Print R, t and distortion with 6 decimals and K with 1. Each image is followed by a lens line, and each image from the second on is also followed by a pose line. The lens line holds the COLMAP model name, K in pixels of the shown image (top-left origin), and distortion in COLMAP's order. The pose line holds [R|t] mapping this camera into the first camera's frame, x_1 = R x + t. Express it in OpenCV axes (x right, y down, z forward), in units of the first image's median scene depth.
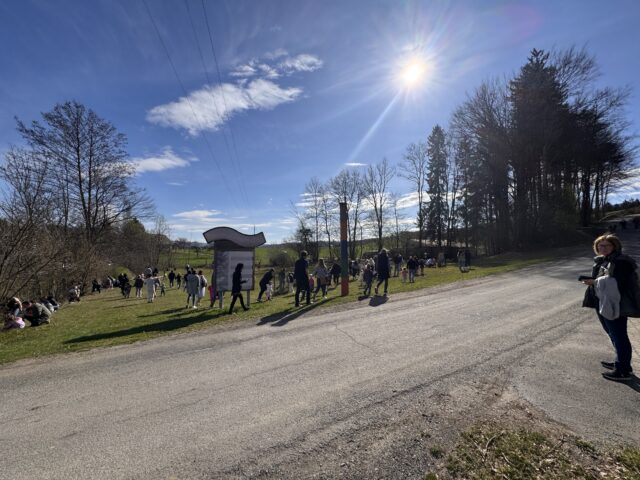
lens RADIAL K [[255.9, 0, 320.7], [0, 255.9, 233.5], [0, 0, 1]] dist [0.003347, -0.001898]
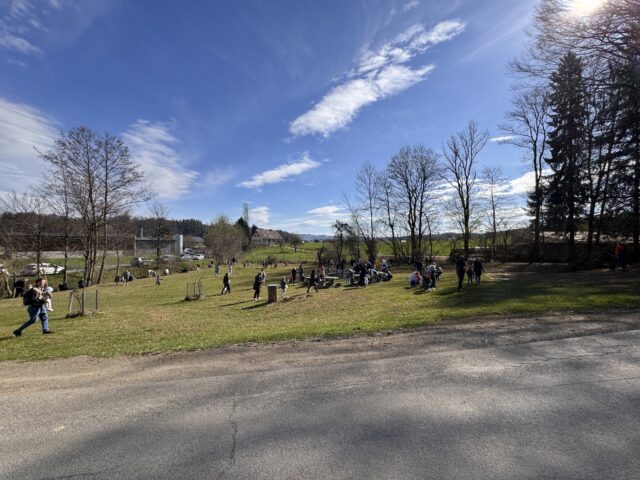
lens RADIAL K [[255.9, 0, 329.6], [0, 255.9, 239.6], [0, 0, 1]] dist [0.003347, -0.001898]
pose [[0.892091, 0.000497, -0.451856, 0.206162], [0.023655, 0.998577, 0.047799, -0.002952], [0.451236, -0.053330, 0.890810, 0.137404]]
